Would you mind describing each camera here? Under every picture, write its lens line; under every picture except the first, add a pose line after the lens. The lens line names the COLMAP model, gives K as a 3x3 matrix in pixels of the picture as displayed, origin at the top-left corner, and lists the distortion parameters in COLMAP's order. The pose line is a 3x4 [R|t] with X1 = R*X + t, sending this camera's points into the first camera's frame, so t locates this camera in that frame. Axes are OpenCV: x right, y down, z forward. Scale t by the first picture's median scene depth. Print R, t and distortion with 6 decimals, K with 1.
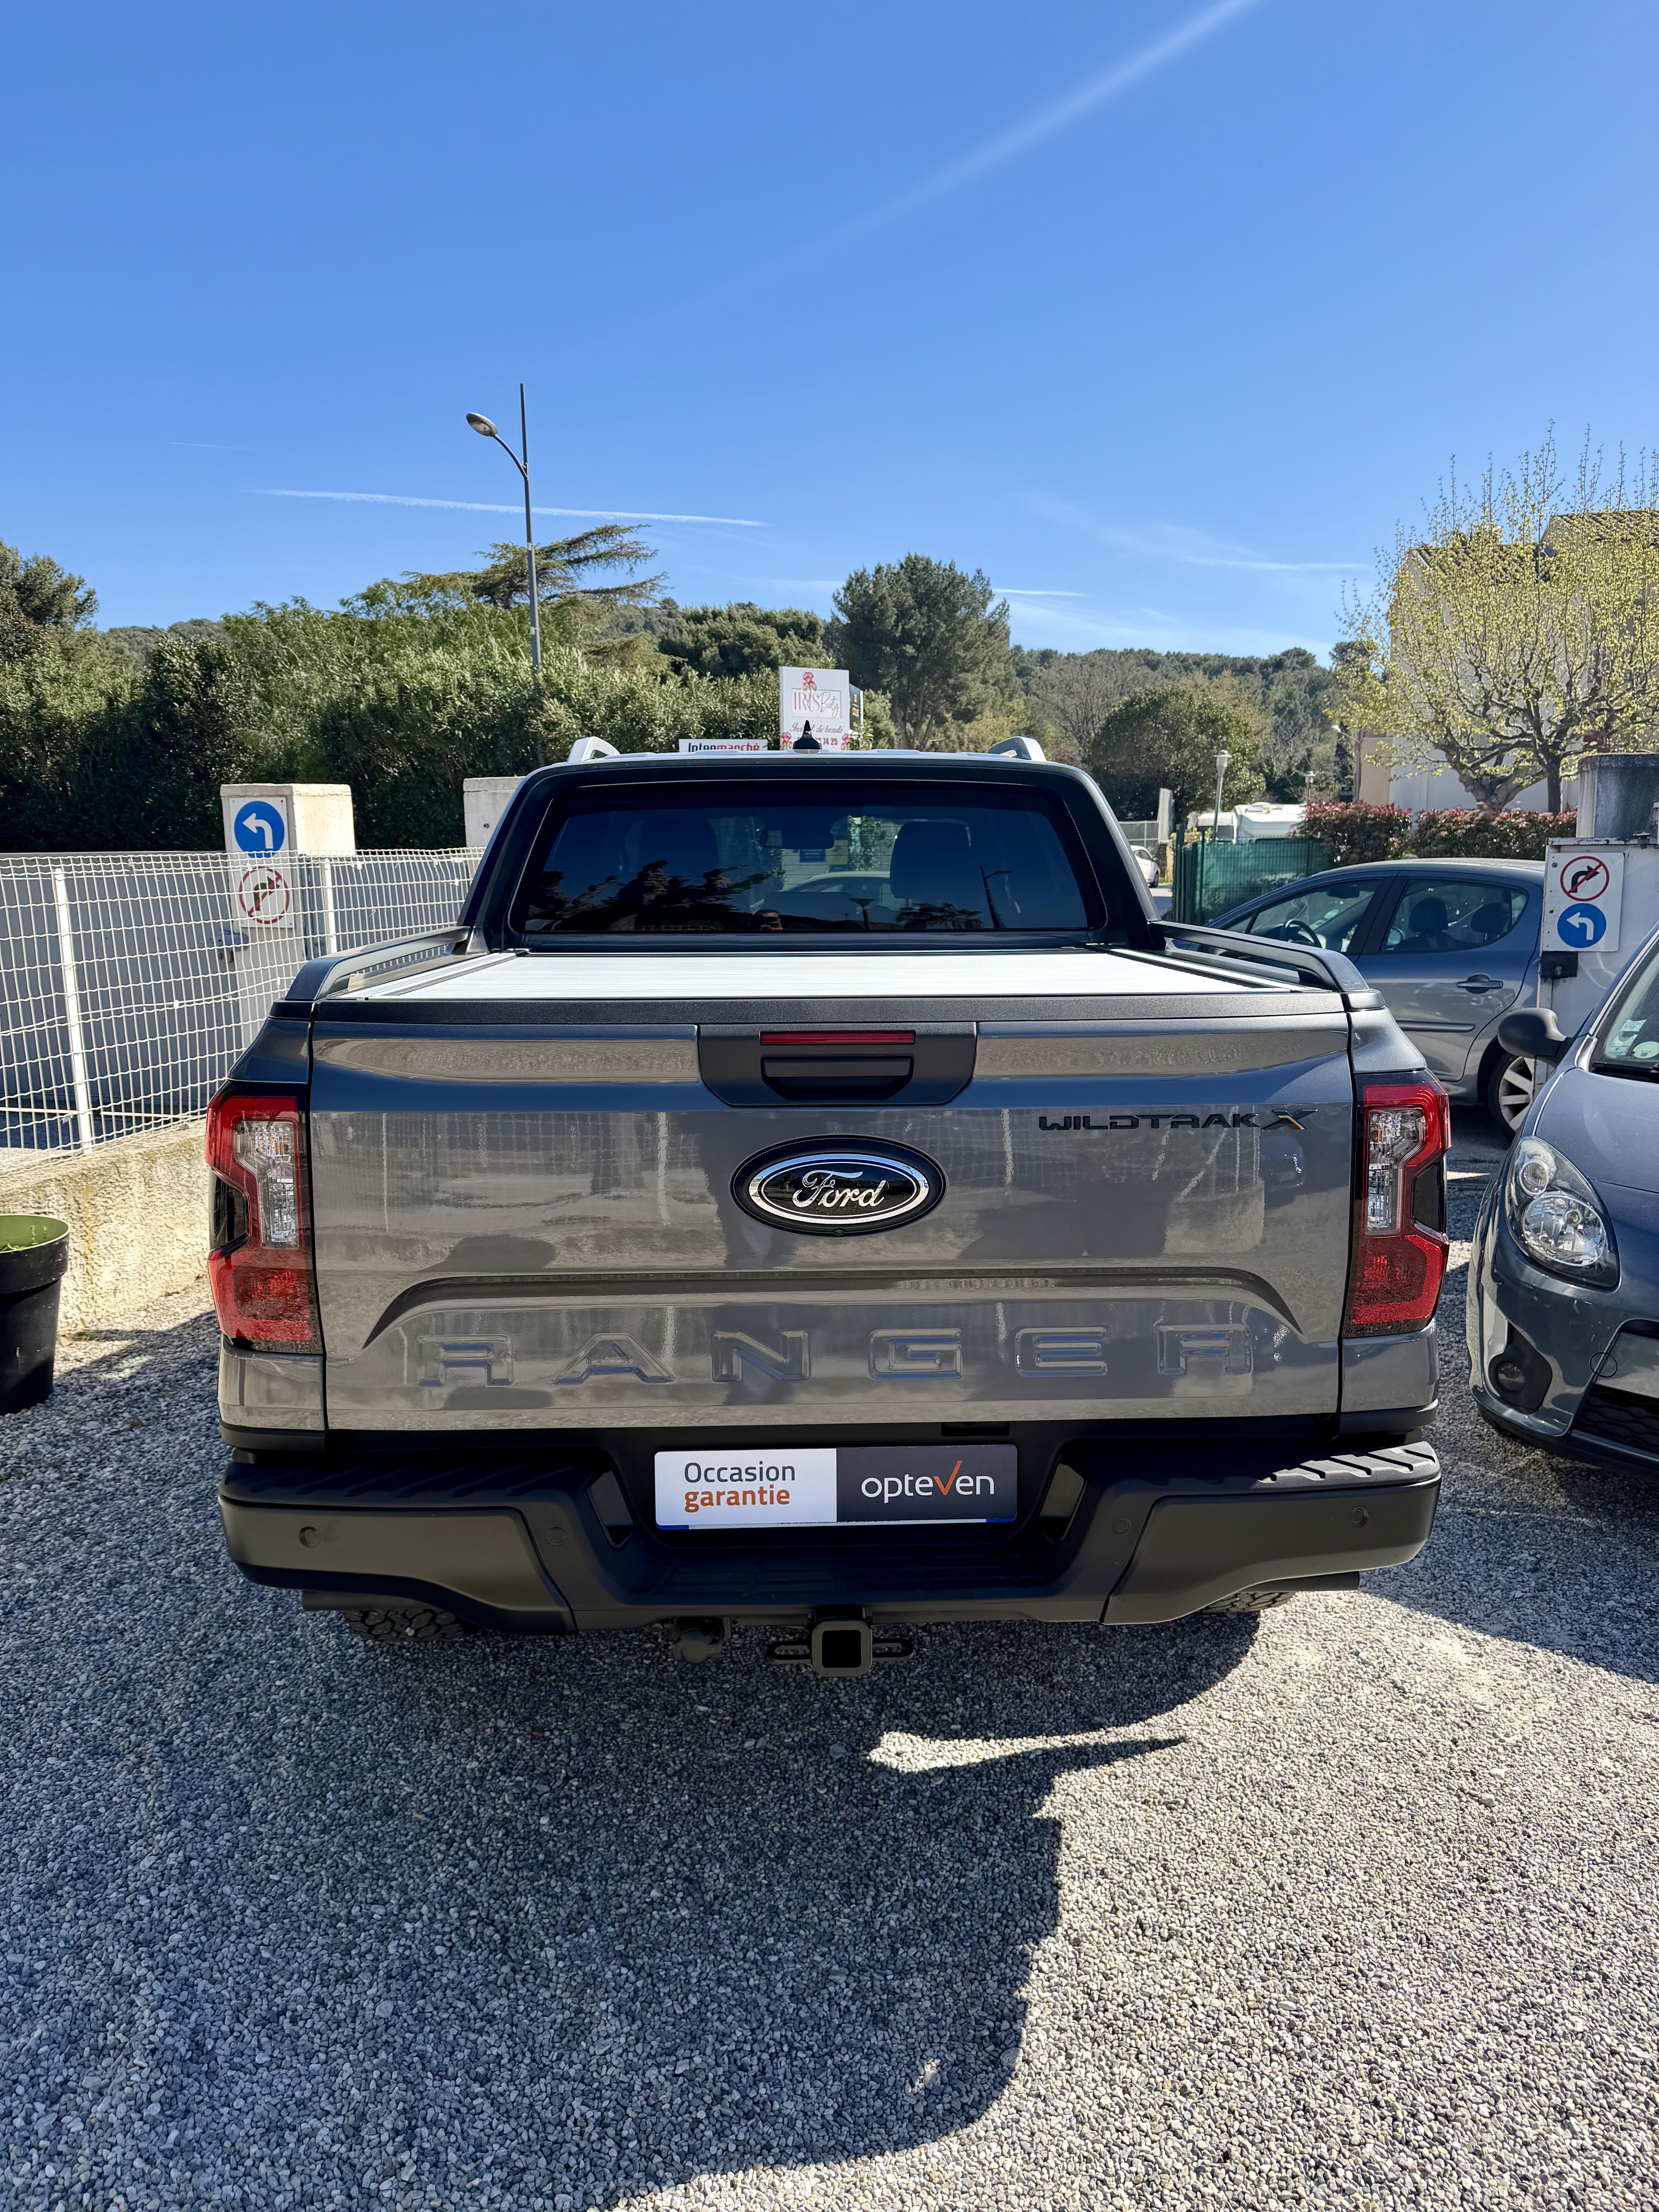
lens RADIAL K [[1556.9, 0, 825.6], [0, 1556.9, 1097.5], [0, 0, 1]] dist [0.033481, -0.040856]
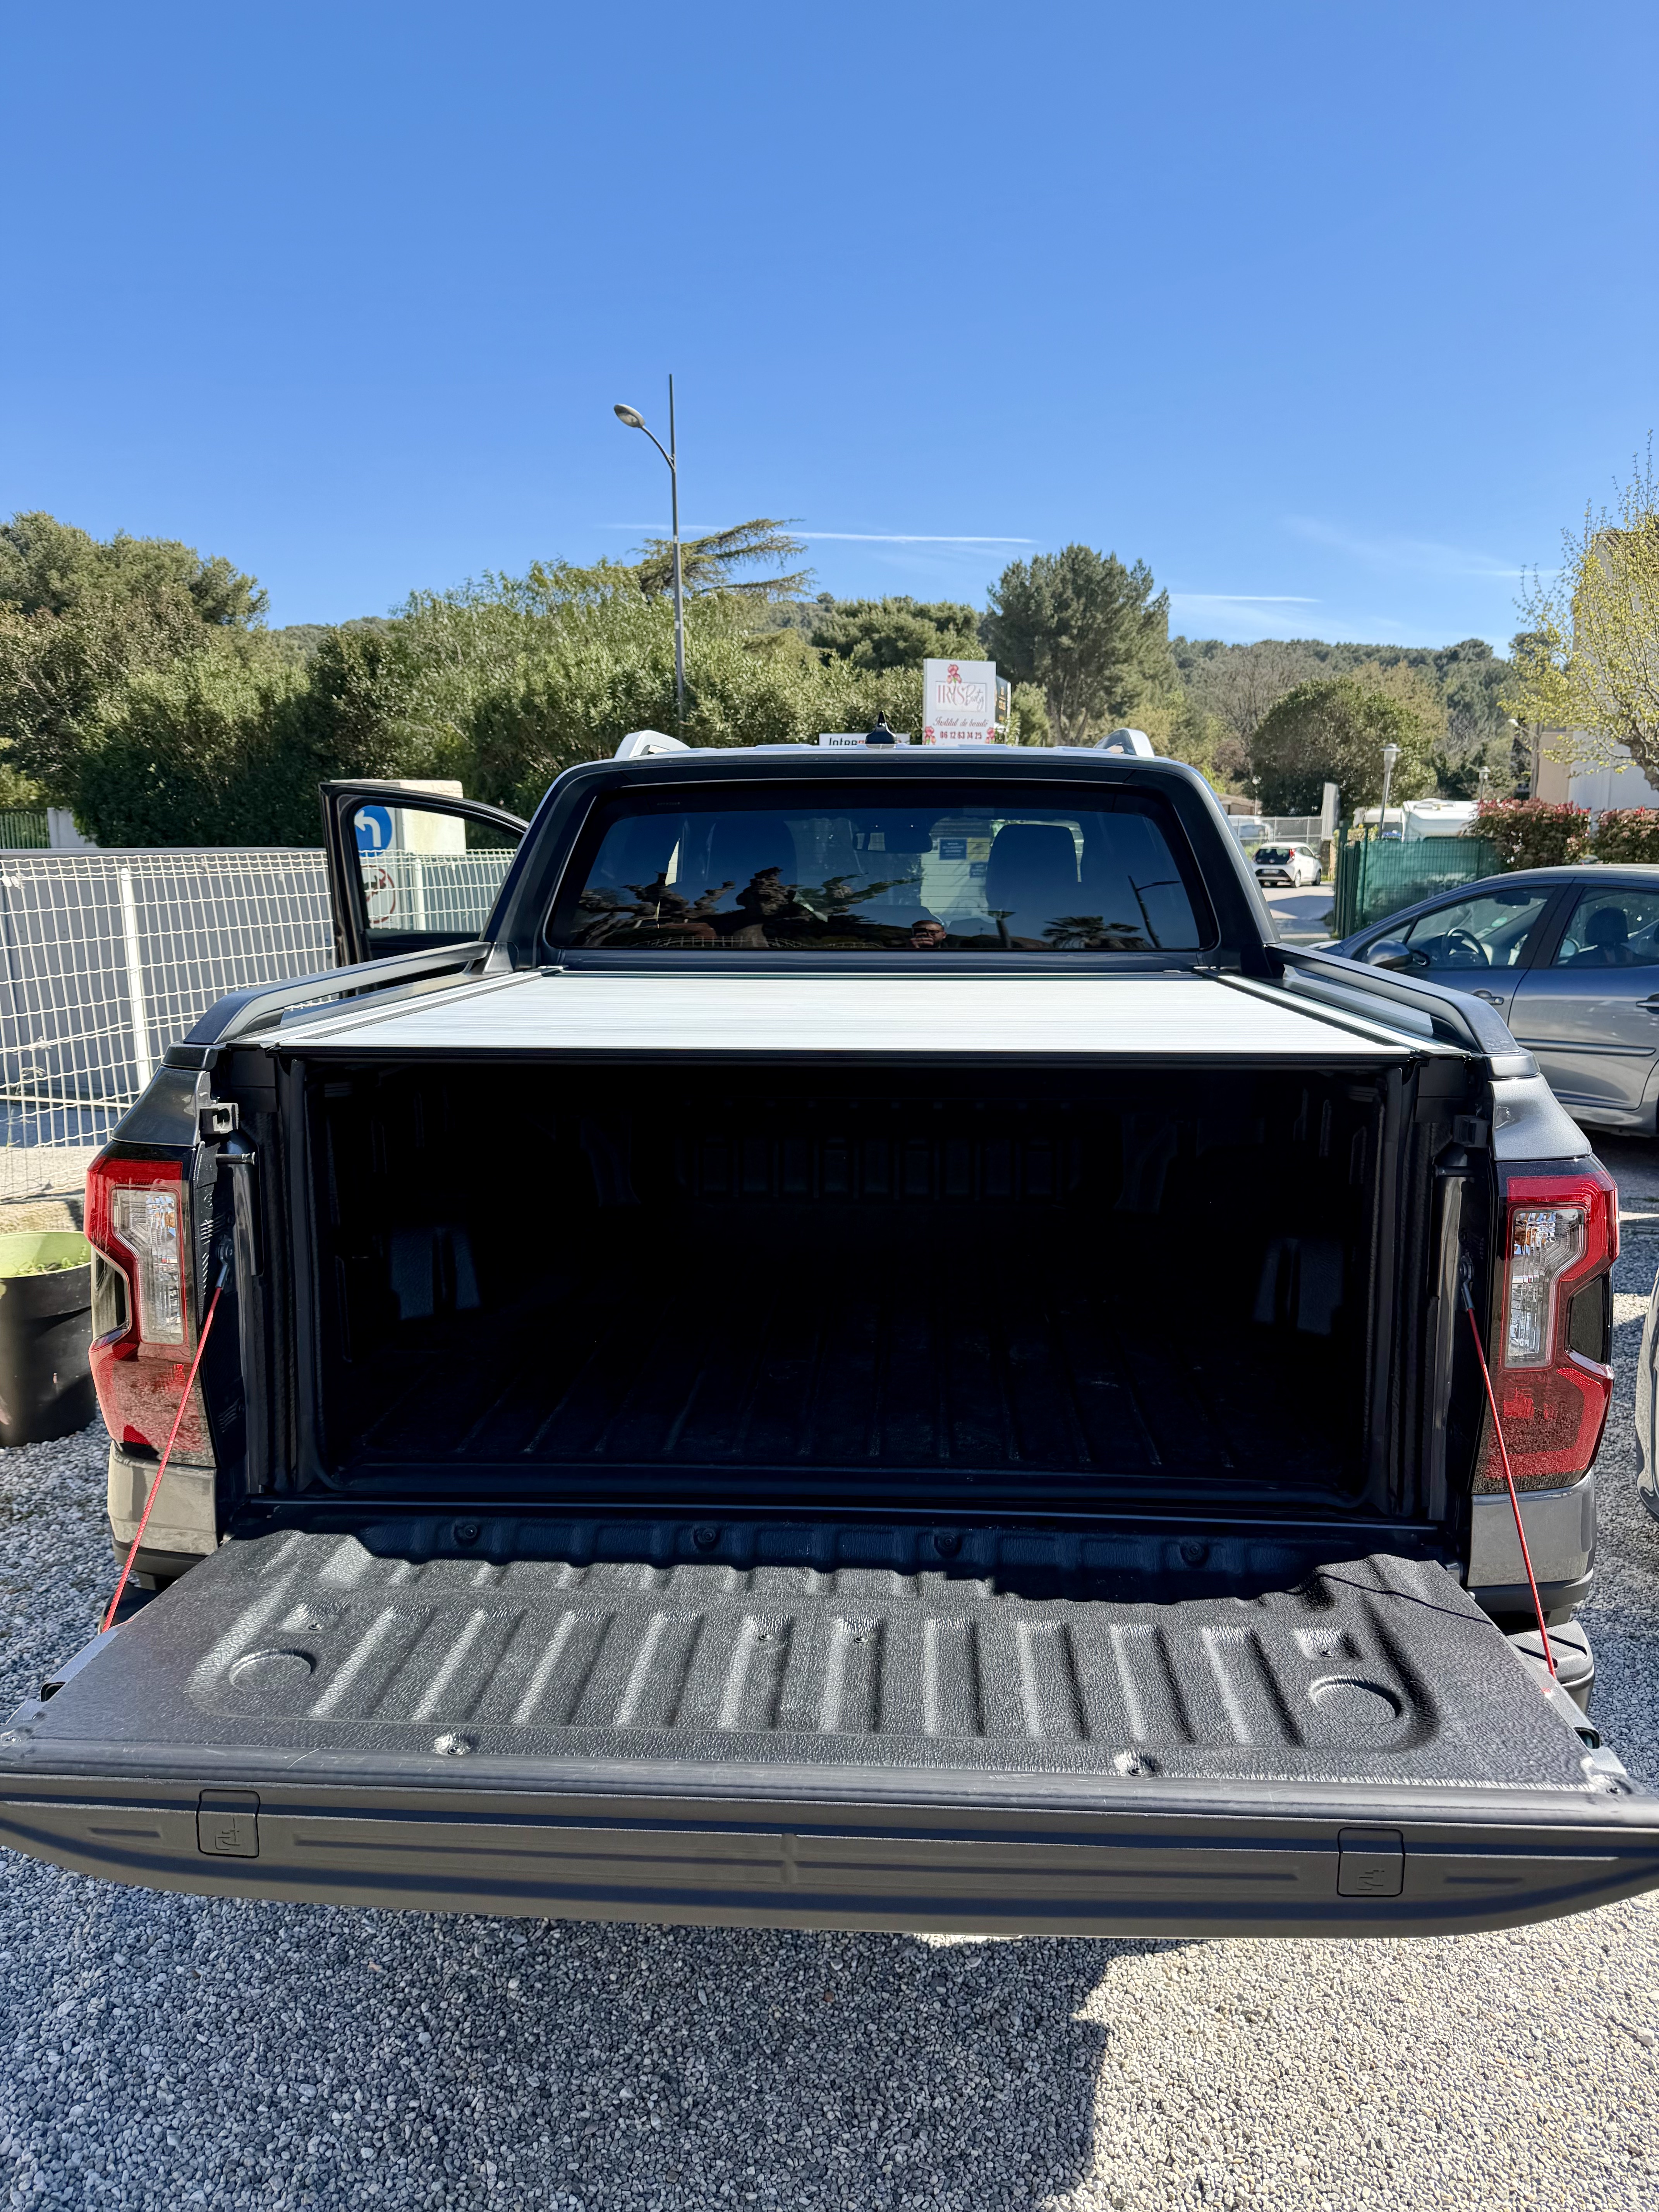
lens RADIAL K [[1556.9, 0, 839.2], [0, 1556.9, 1113.2], [0, 0, 1]] dist [0.033481, -0.040856]
pose [[0.996052, 0.020433, -0.086389, 0.030275], [-0.019334, 0.999721, 0.013538, -0.016454], [0.086641, -0.011814, 0.996170, 0.073329]]
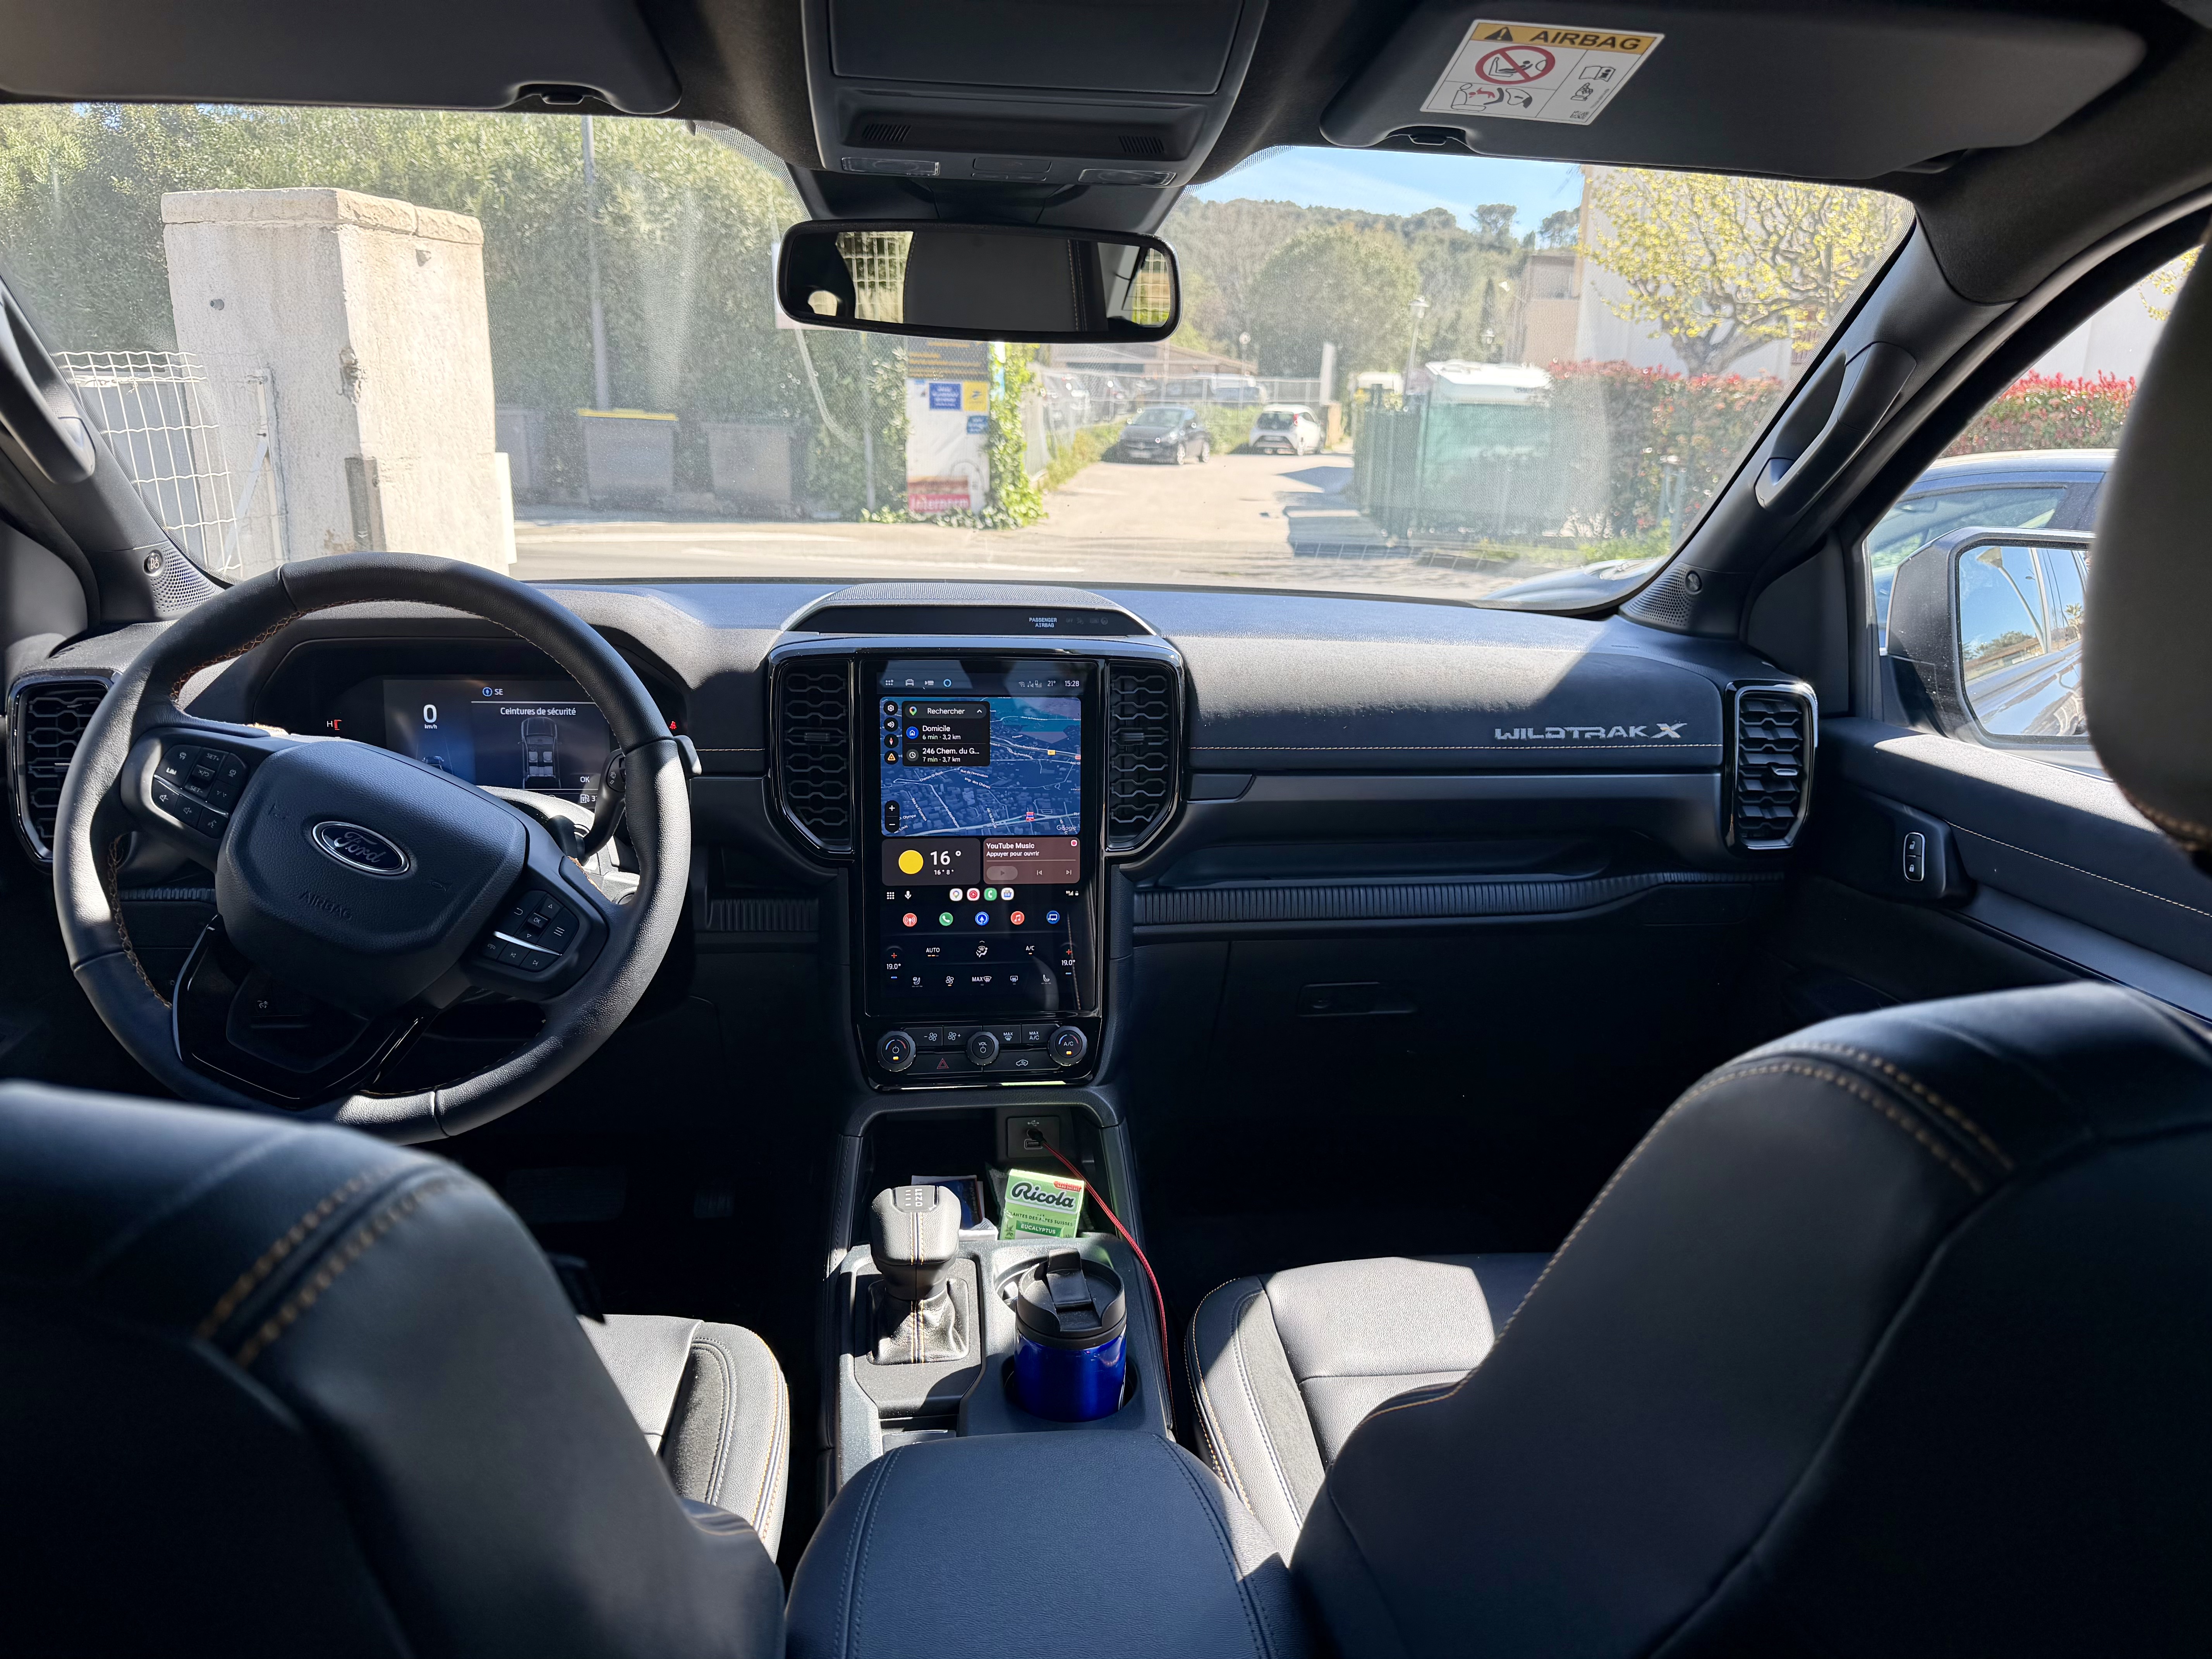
lens RADIAL K [[1556.9, 0, 1105.4], [0, 1556.9, 833.9], [0, 0, 1]] dist [0.033481, -0.040856]
pose [[0.995037, 0.007398, 0.099233, -0.021541], [-0.018383, 0.993734, 0.110246, -0.113704], [-0.097796, -0.111523, 0.988938, 0.748498]]
